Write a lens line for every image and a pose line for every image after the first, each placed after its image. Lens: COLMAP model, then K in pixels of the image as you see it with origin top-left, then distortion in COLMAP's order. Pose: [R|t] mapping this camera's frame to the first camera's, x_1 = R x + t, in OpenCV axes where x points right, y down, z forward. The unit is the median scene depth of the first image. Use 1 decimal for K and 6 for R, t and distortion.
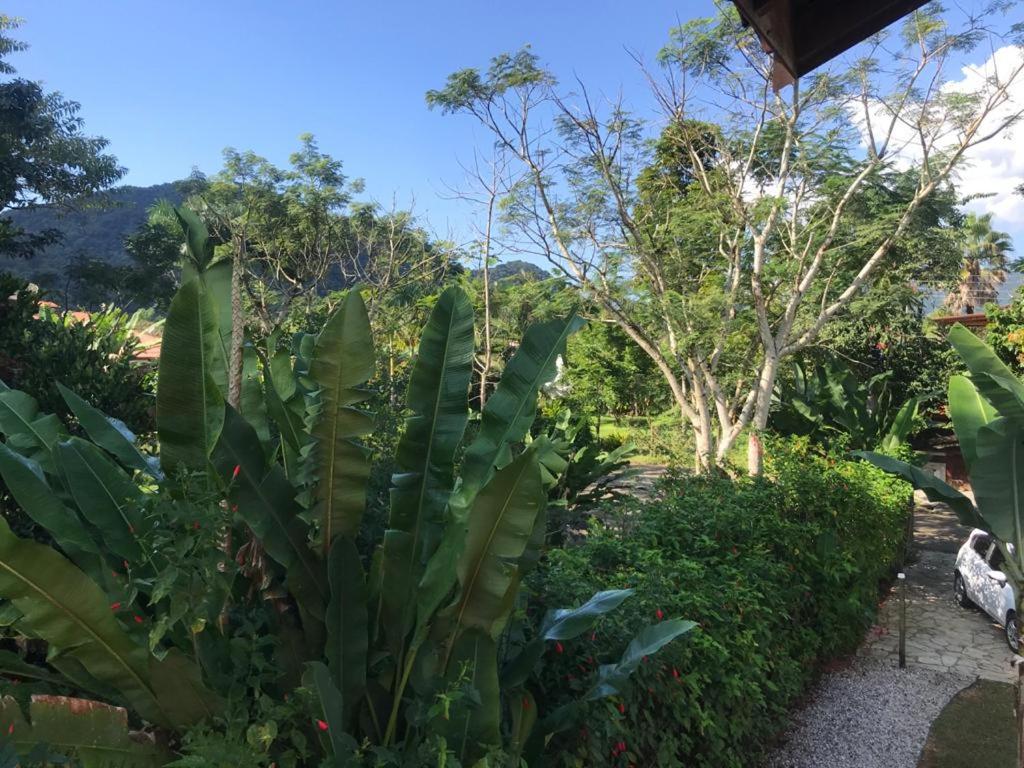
lens RADIAL K [[869.3, 0, 471.6], [0, 869.3, 384.9], [0, 0, 1]] dist [-0.016641, -0.014882]
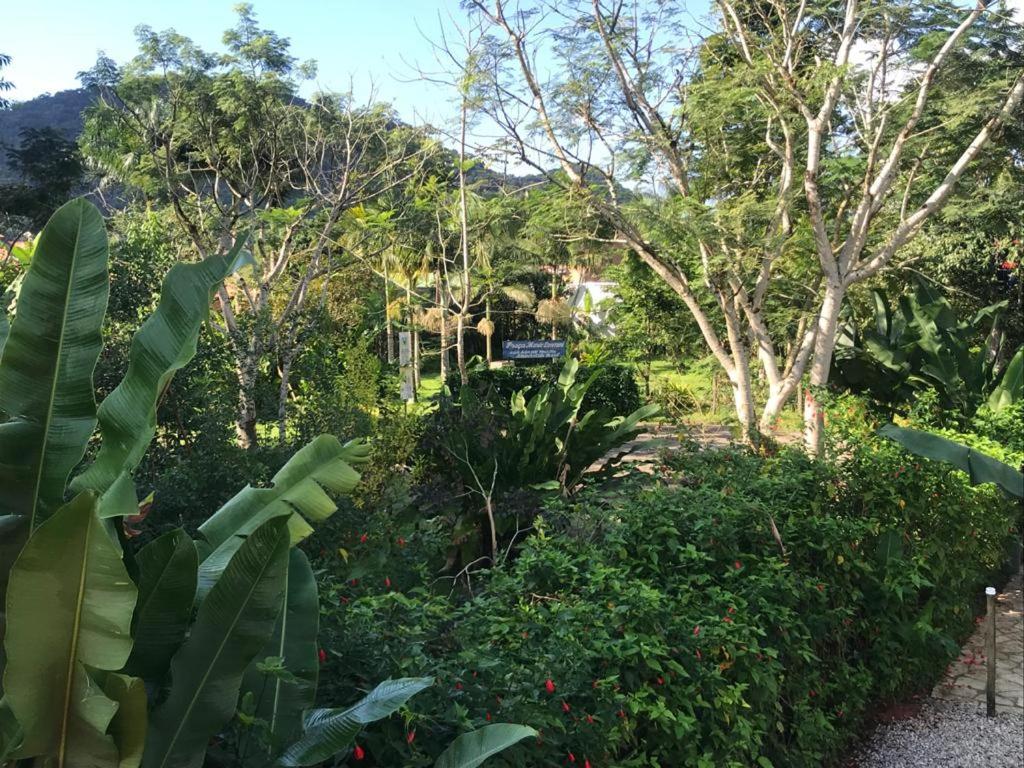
lens RADIAL K [[1034.0, 0, 512.0], [0, 1034.0, 384.0], [0, 0, 1]] dist [-0.020188, -0.015309]
pose [[0.998358, -0.015794, -0.055069, 0.117918], [0.019324, 0.997752, 0.064173, -0.010222], [0.053932, -0.065132, 0.996418, 0.109652]]
